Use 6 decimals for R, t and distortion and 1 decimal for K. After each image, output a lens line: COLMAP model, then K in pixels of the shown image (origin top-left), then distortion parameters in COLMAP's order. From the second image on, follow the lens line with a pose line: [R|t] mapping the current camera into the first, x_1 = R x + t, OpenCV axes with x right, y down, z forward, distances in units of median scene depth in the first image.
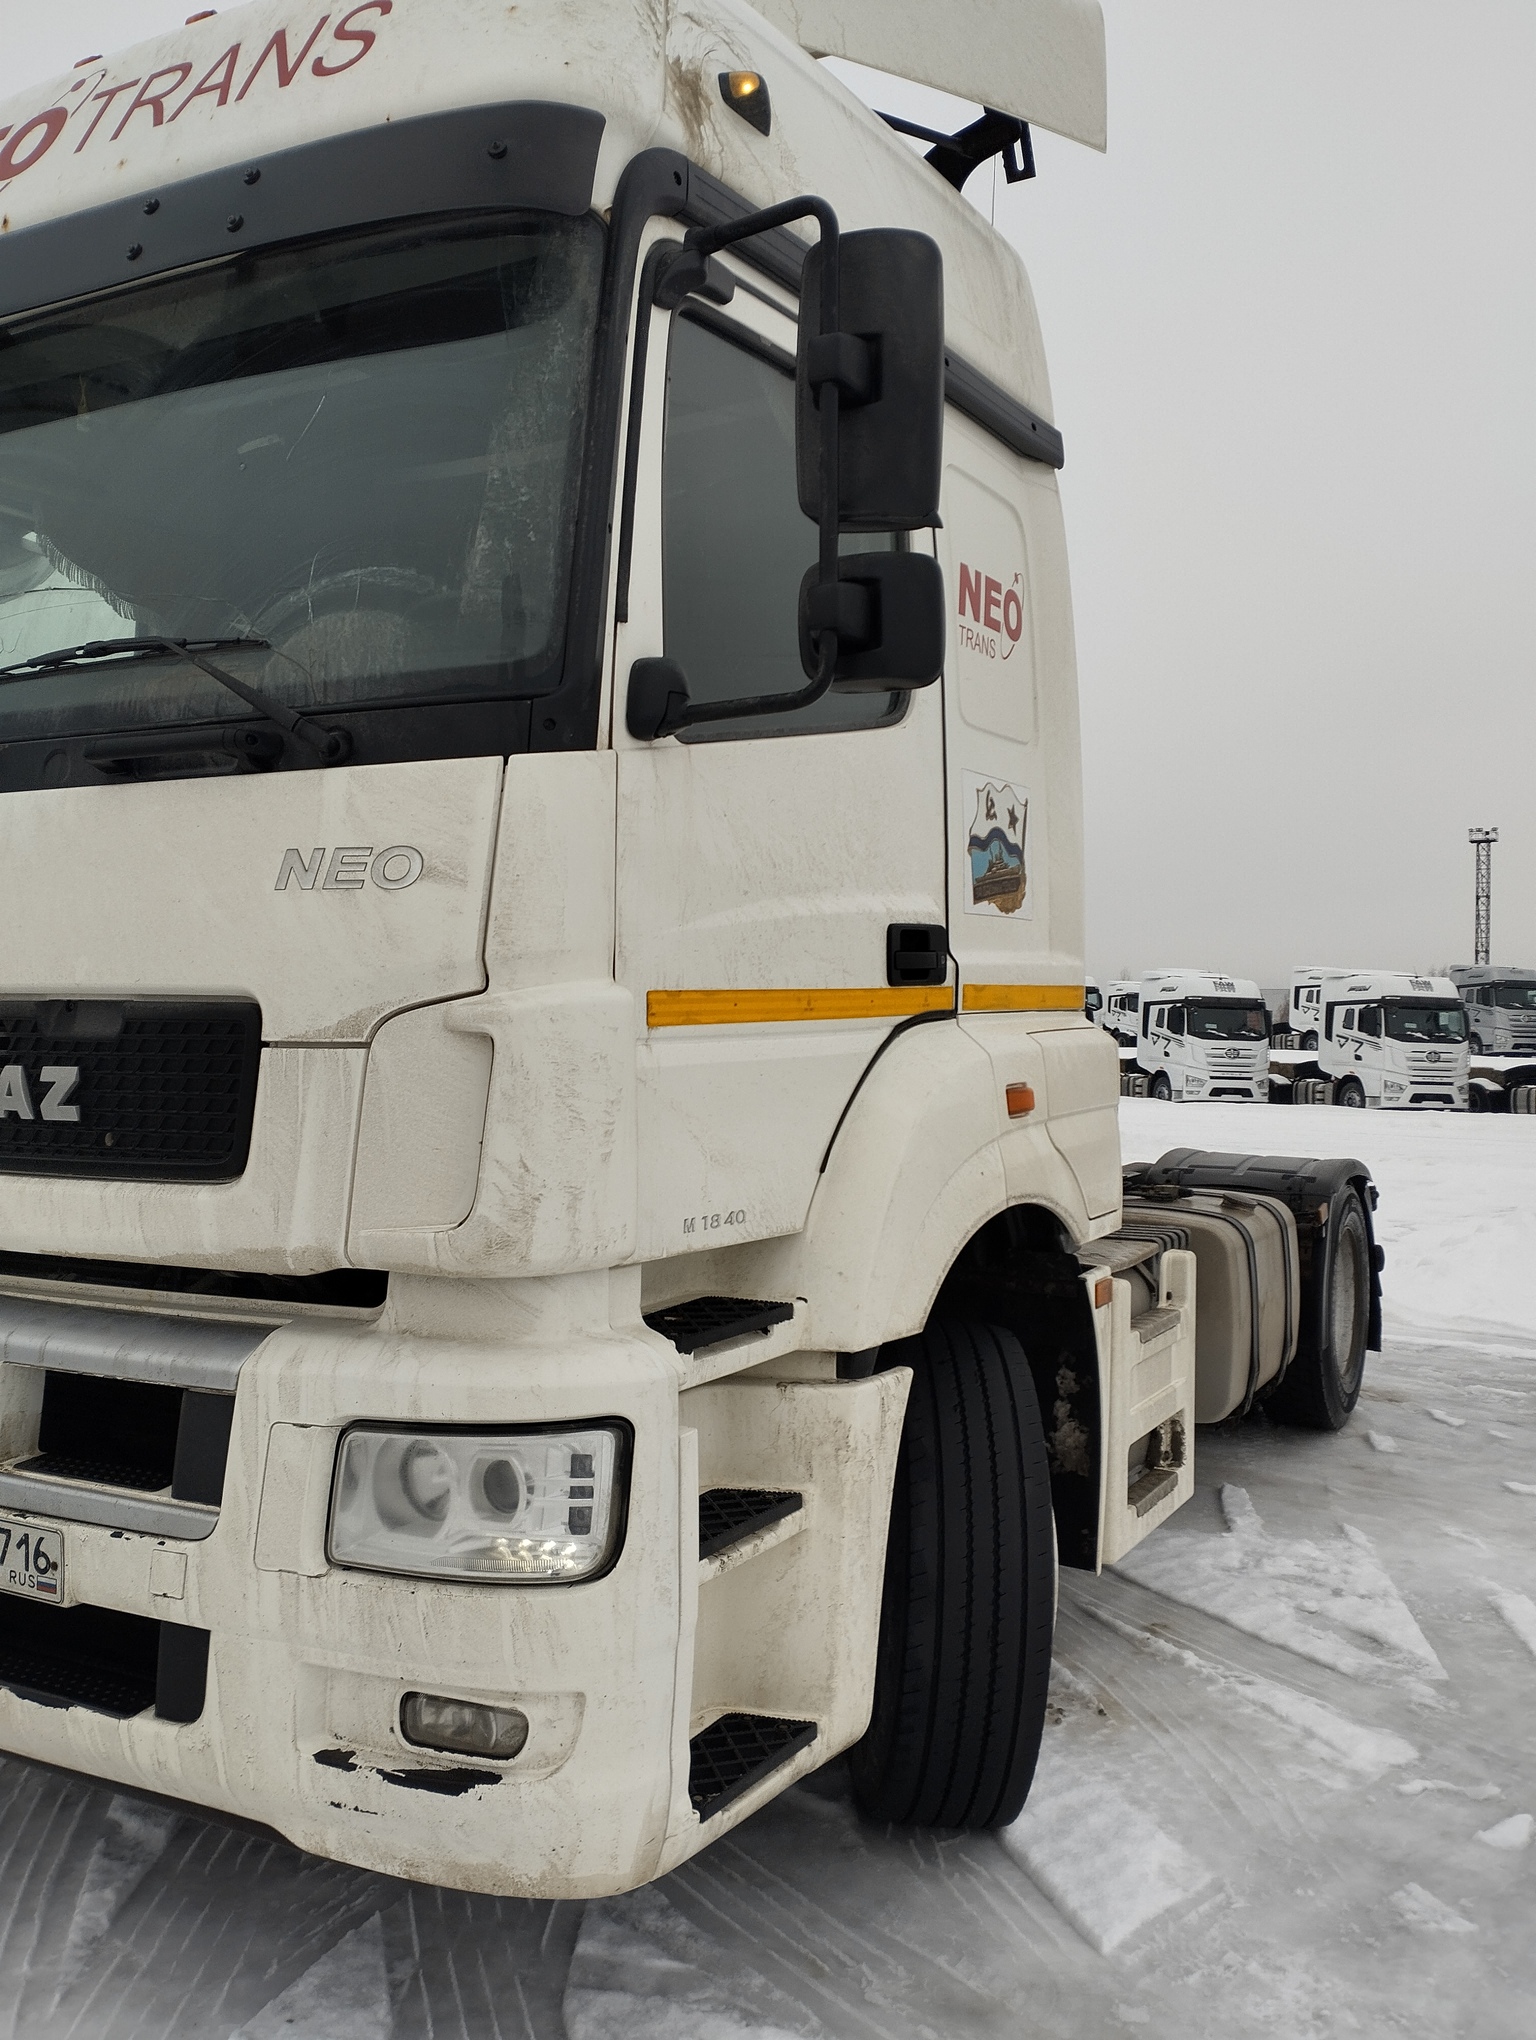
lens RADIAL K [[1672.4, 0, 765.1], [0, 1672.4, 1112.6], [0, 0, 1]] dist [0.075608, -0.122460]
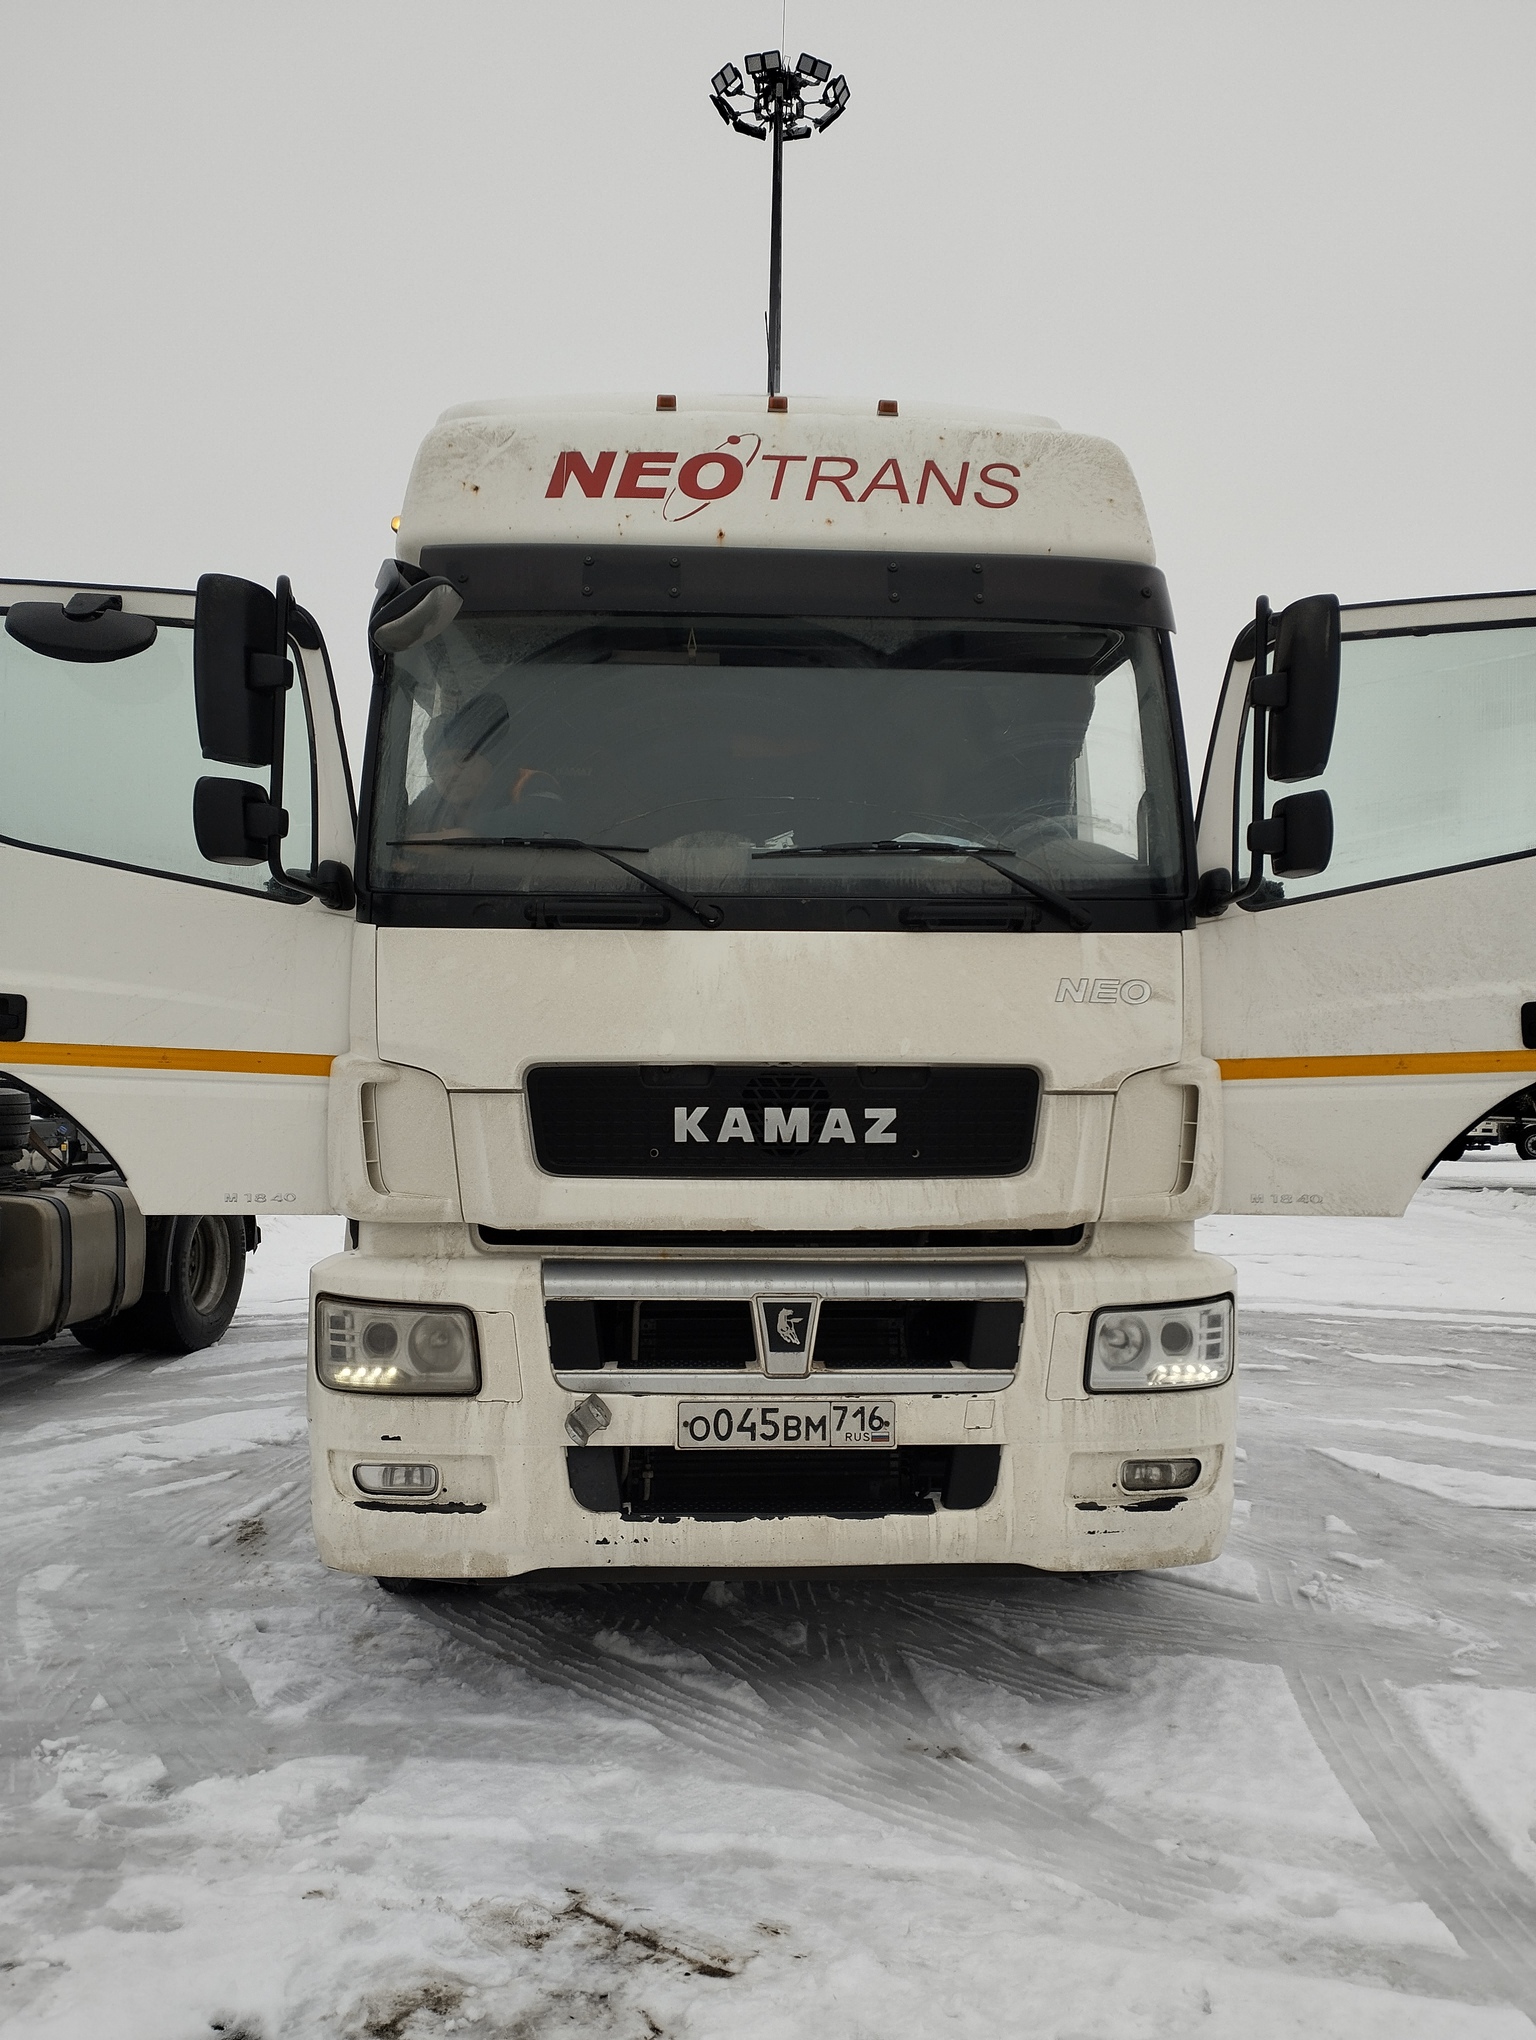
lens RADIAL K [[1672.4, 0, 765.1], [0, 1672.4, 1112.6], [0, 0, 1]] dist [0.075608, -0.122460]
pose [[0.872481, -0.029690, 0.487746, -1.345931], [0.027472, 0.999554, 0.011702, -0.047368], [-0.487876, 0.003190, 0.872907, -0.334898]]
